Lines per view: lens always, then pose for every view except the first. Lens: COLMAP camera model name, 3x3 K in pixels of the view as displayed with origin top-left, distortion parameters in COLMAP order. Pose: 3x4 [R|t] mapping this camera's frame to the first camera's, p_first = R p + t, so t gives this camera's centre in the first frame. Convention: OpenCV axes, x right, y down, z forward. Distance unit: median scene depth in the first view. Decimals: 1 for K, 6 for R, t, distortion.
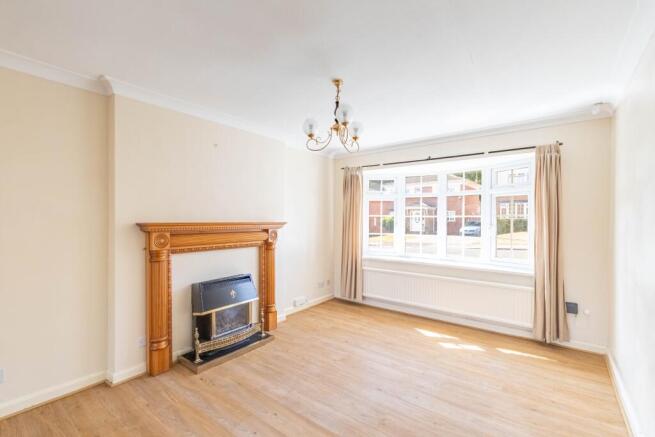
lens RADIAL K [[299.3, 0, 332.9], [0, 299.3, 221.0], [0, 0, 1]] dist [0.001823, 0.000431]
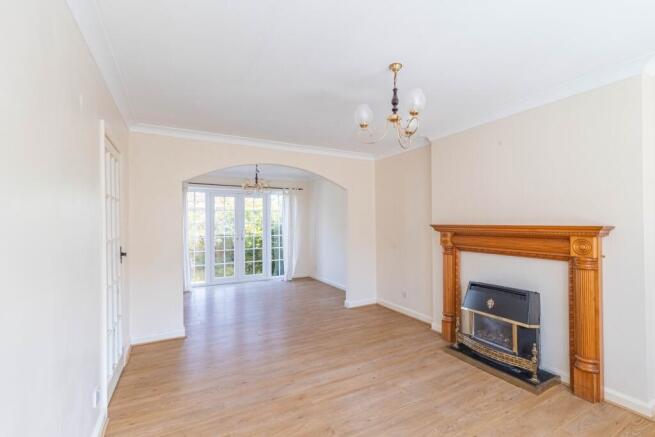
lens RADIAL K [[299.3, 0, 332.7], [0, 299.3, 219.3], [0, 0, 1]] dist [0.001823, 0.000431]
pose [[-0.428765, -0.009040, -0.903371, 0.786134], [-0.000063, 0.999950, -0.009977, -0.004670], [0.903416, -0.004220, -0.428744, 1.066041]]
